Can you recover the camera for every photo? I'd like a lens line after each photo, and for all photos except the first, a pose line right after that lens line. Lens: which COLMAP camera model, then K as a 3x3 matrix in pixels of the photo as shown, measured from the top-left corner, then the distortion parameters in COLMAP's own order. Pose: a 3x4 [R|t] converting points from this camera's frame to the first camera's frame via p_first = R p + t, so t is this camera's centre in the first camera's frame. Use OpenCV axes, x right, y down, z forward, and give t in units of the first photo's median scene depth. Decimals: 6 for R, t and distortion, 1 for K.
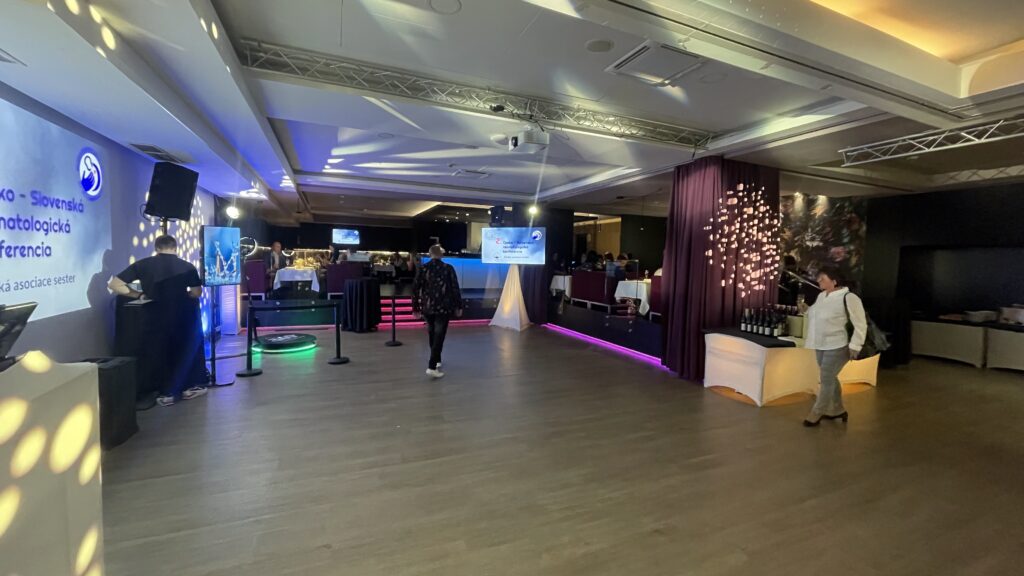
lens RADIAL K [[416.4, 0, 510.1], [0, 416.4, 284.5], [0, 0, 1]] dist [-0.002673, 0.000621]
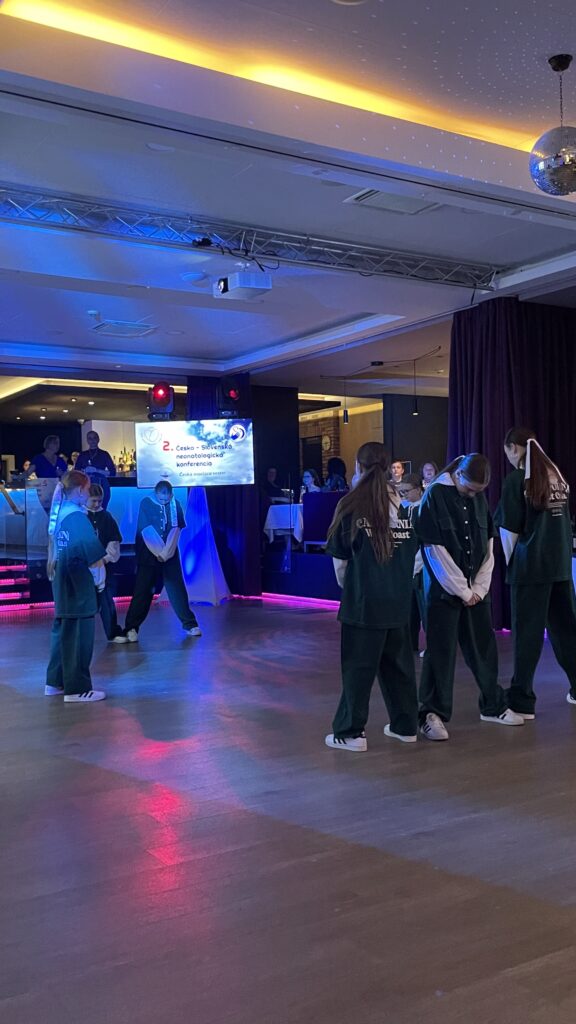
lens RADIAL K [[939.8, 0, 305.5], [0, 939.8, 501.5], [0, 0, 1]] dist [0.057660, 0.000000]
pose [[0.984904, -0.047363, 0.166494, -0.059736], [0.058583, 0.996284, -0.063135, 0.058291], [-0.162885, 0.071936, 0.984019, -0.251603]]
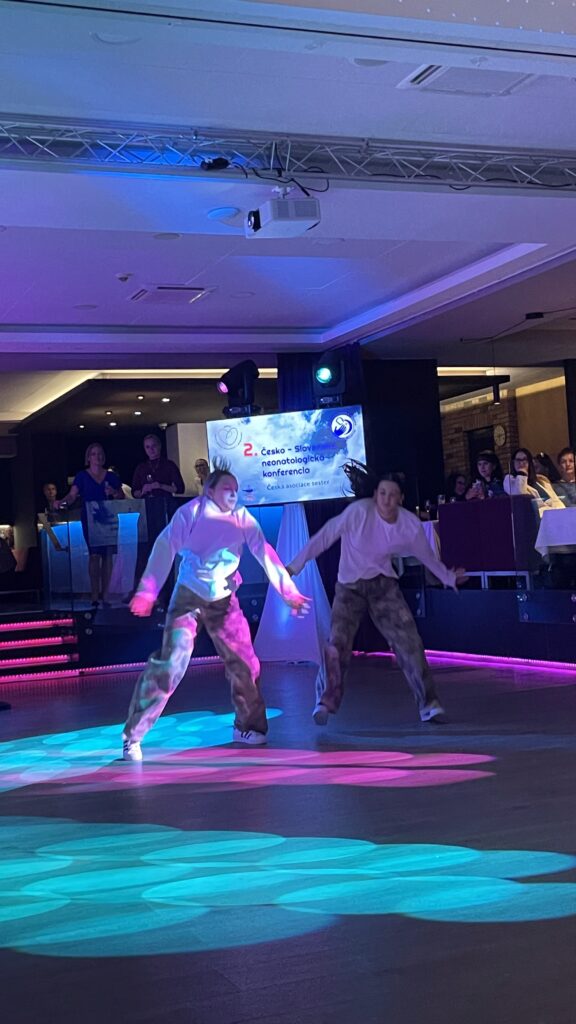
lens RADIAL K [[1293.8, 0, 274.0], [0, 1293.8, 499.4], [0, 0, 1]] dist [0.078595, 0.000000]
pose [[0.995621, -0.091759, -0.017882, 0.013990], [0.089546, 0.990999, -0.099514, 0.071290], [0.026853, 0.097477, 0.994875, -0.248650]]
